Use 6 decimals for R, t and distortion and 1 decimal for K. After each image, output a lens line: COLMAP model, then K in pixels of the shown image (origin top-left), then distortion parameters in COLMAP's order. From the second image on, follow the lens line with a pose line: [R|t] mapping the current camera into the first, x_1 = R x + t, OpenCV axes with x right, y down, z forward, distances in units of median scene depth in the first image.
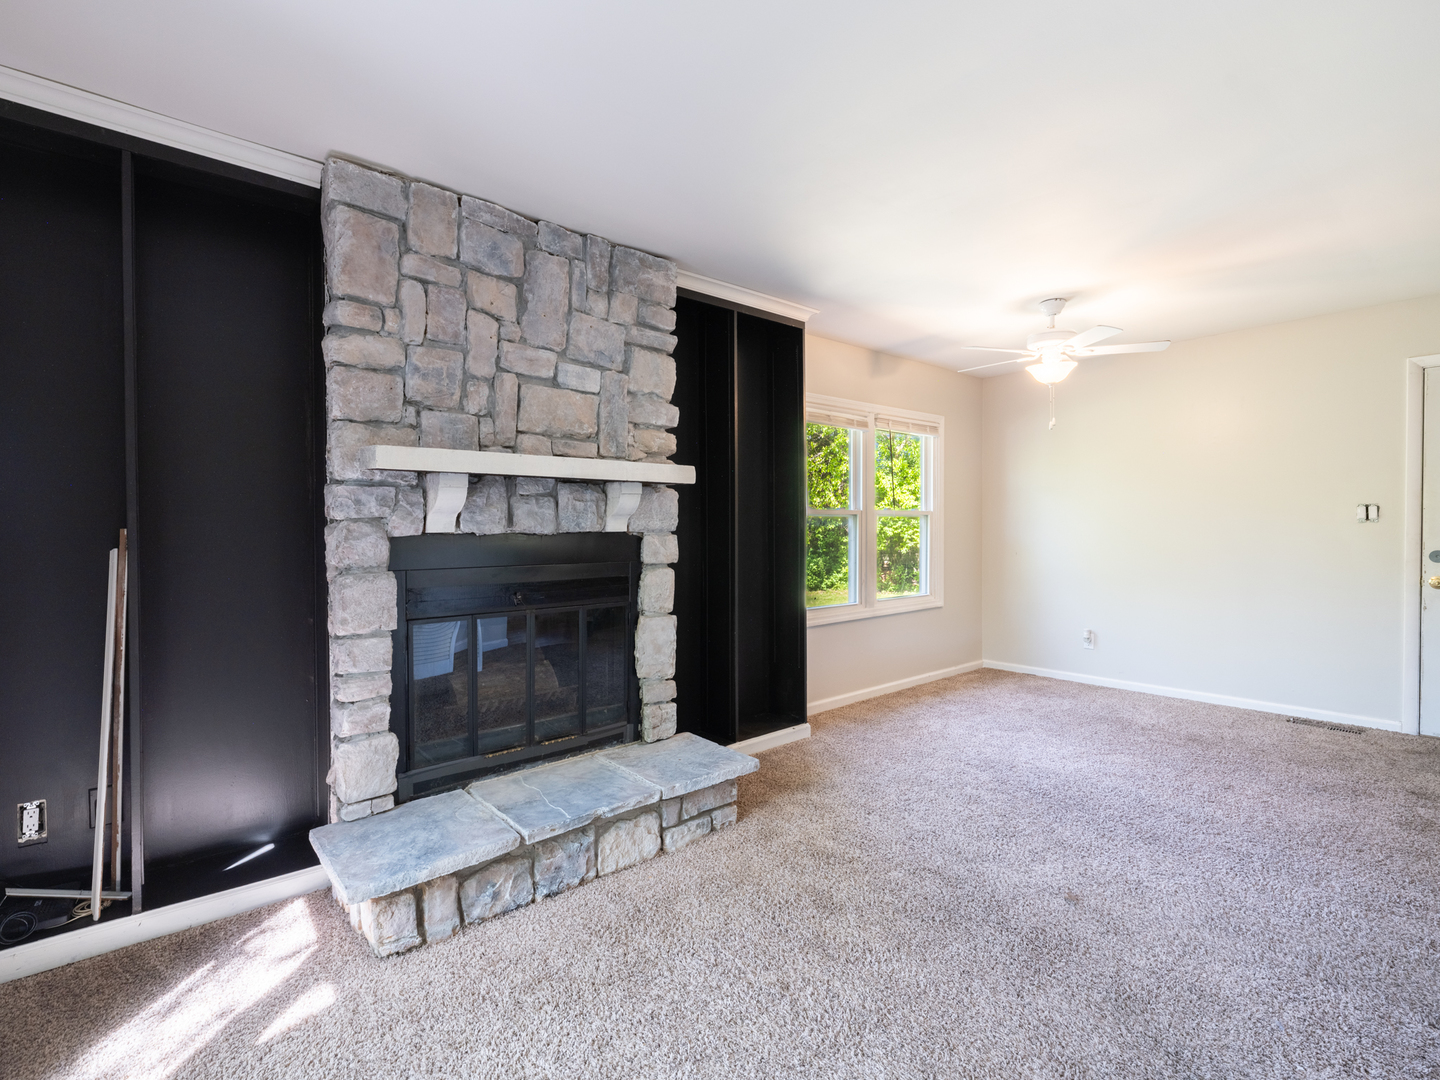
lens RADIAL K [[665.4, 0, 715.4], [0, 665.4, 536.9], [0, 0, 1]] dist [-0.000838, -0.000195]
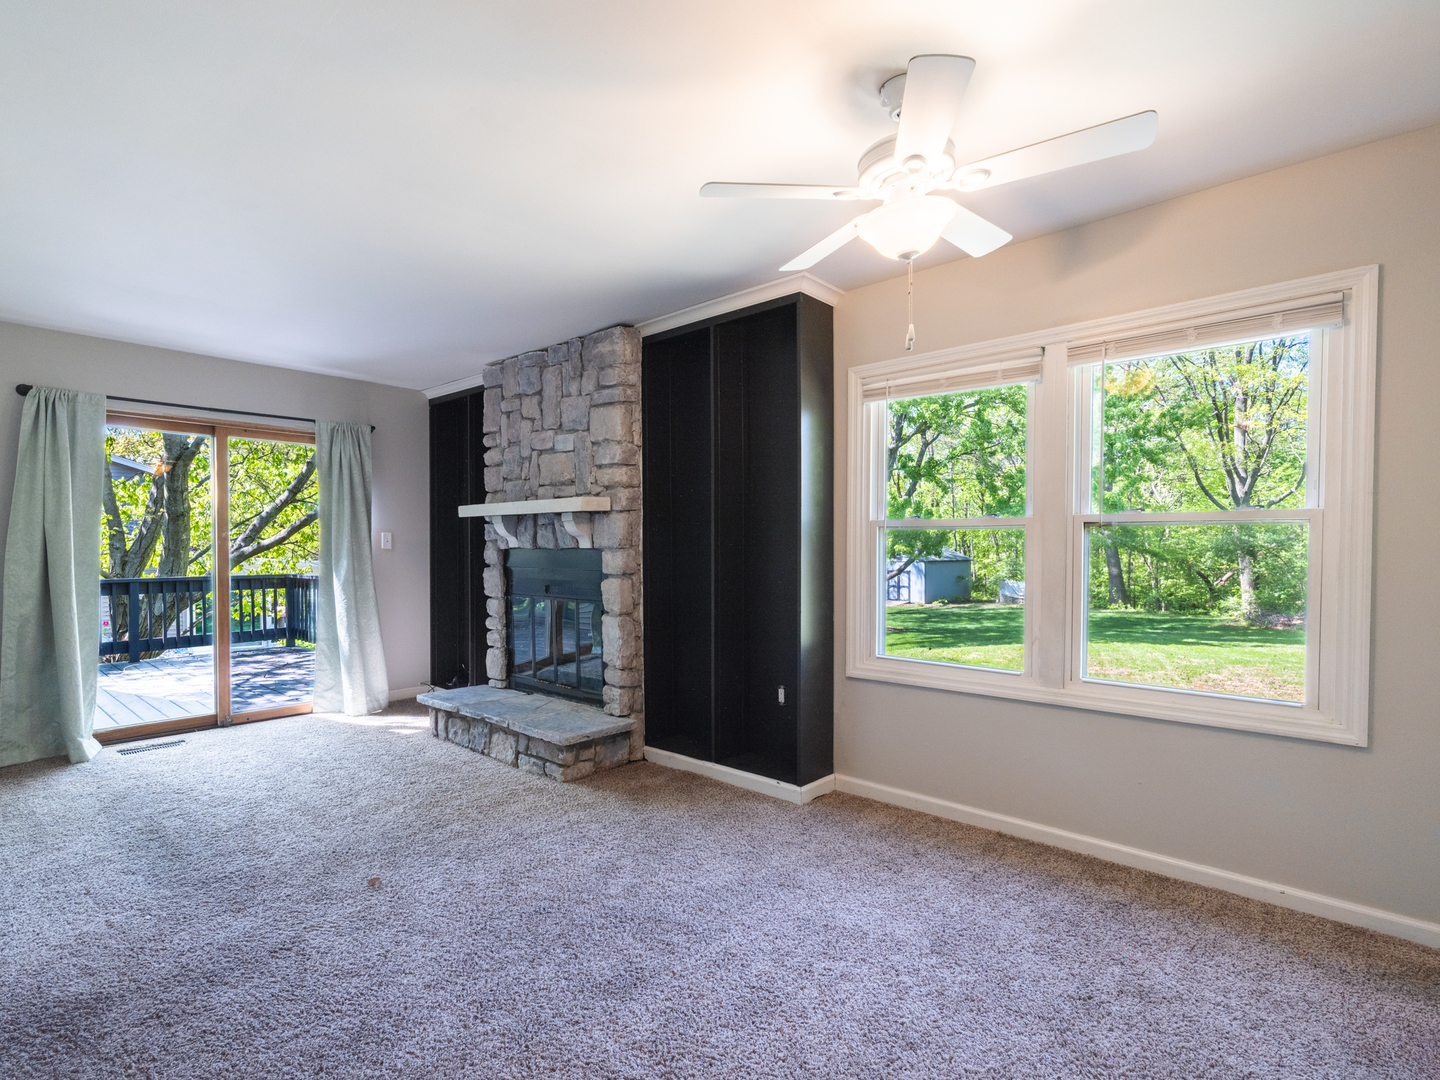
lens RADIAL K [[713.5, 0, 682.9], [0, 713.5, 565.9], [0, 0, 1]] dist [-0.001104, -0.000091]
pose [[0.125392, 0.036360, -0.991441, 1.462956], [-0.012713, 0.999305, 0.035040, -0.028587], [0.992026, 0.008211, 0.125767, 1.120349]]
